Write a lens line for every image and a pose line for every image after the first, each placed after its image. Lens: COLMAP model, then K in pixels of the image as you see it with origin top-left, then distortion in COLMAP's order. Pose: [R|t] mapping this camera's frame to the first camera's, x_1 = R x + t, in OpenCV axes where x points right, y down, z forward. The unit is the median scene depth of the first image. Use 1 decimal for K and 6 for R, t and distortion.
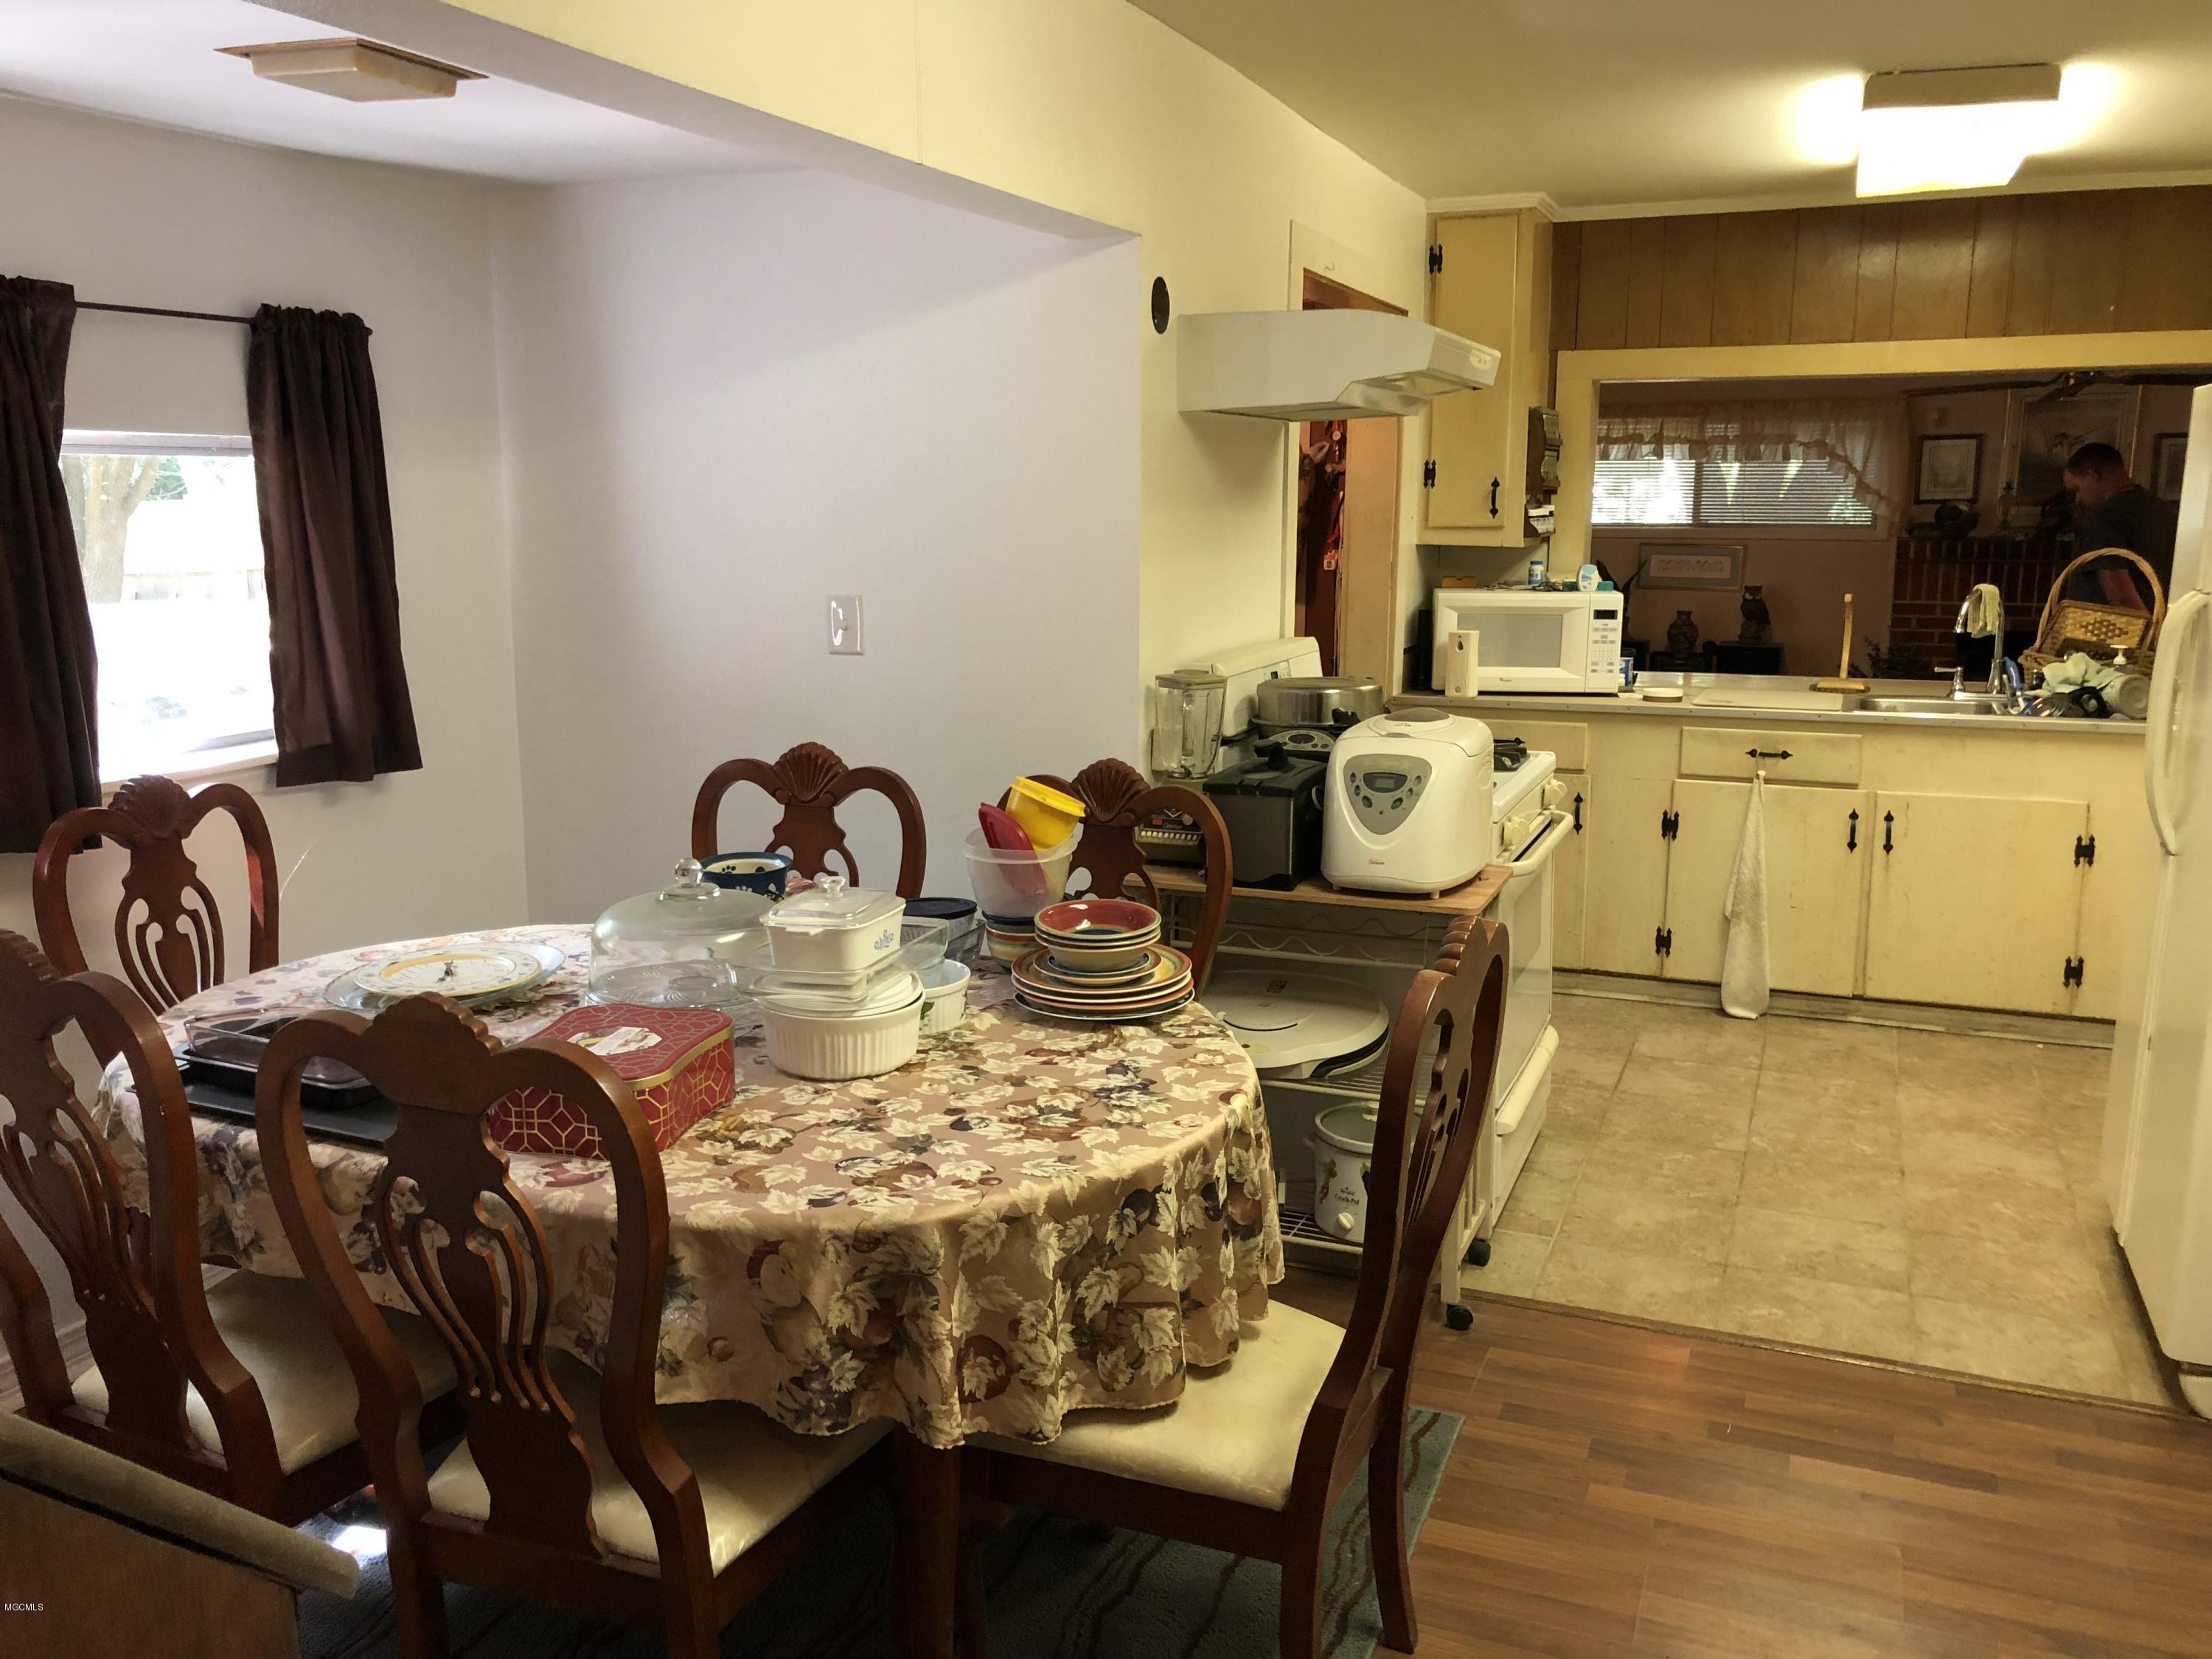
lens RADIAL K [[1795.0, 0, 1103.8], [0, 1795.0, 838.4], [0, 0, 1]] dist [0.031545, -0.037391]
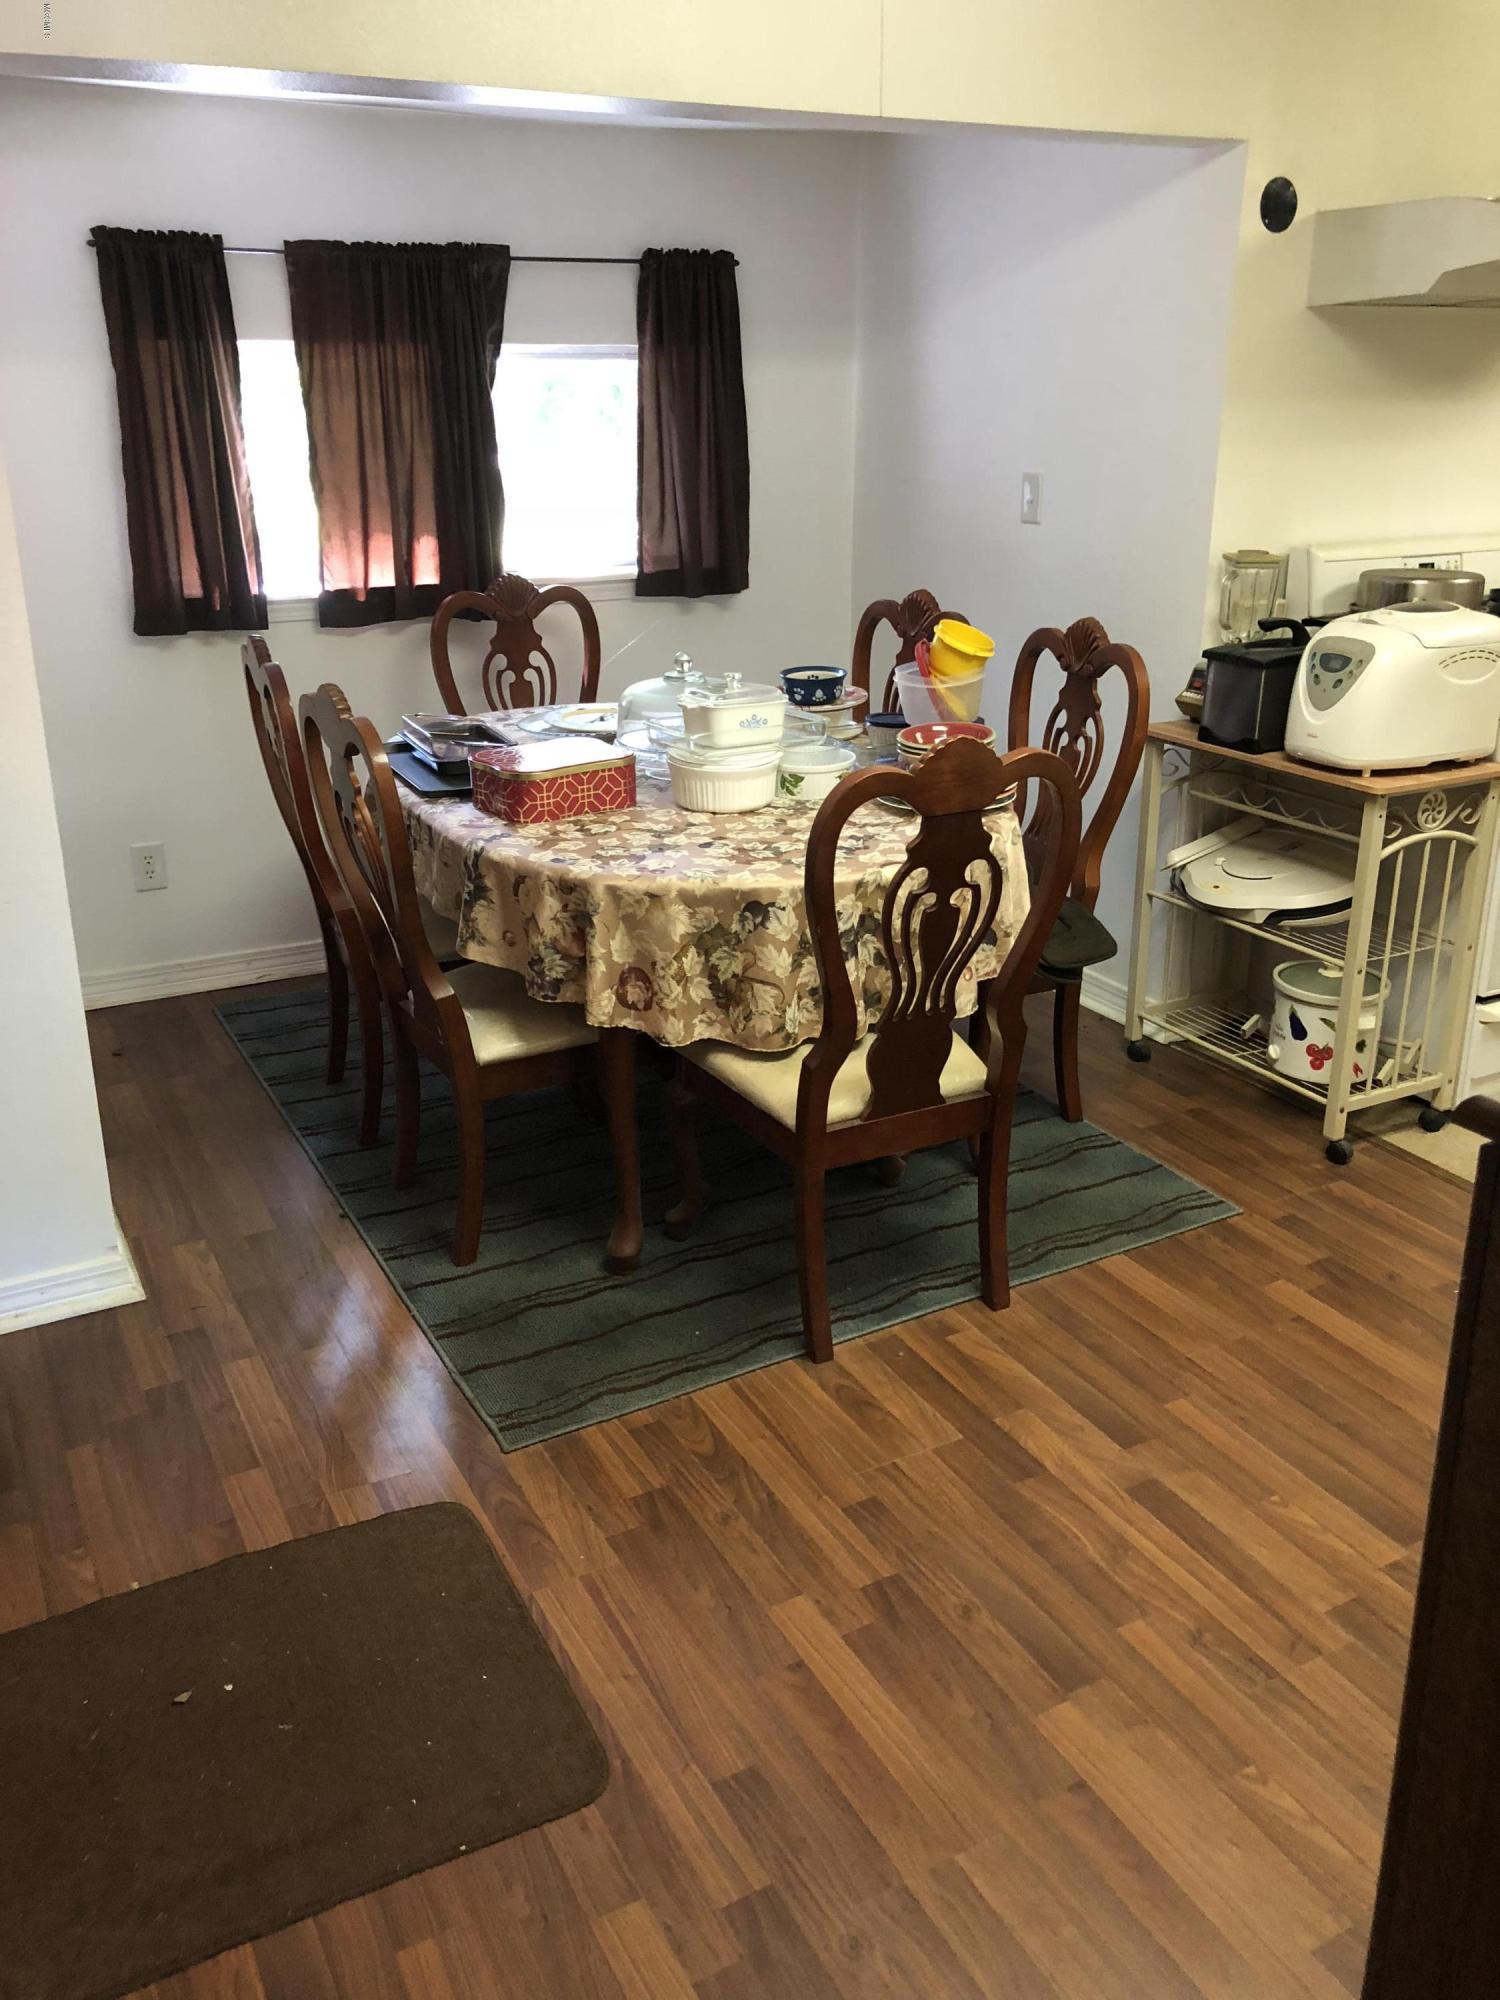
lens RADIAL K [[1623.0, 0, 742.2], [0, 1623.0, 1002.1], [0, 0, 1]] dist [0.031545, -0.037391]
pose [[0.772371, 0.225521, -0.593787, 0.757220], [-0.116372, 0.969265, 0.216757, -0.006895], [0.624420, -0.098317, 0.774876, -0.025155]]
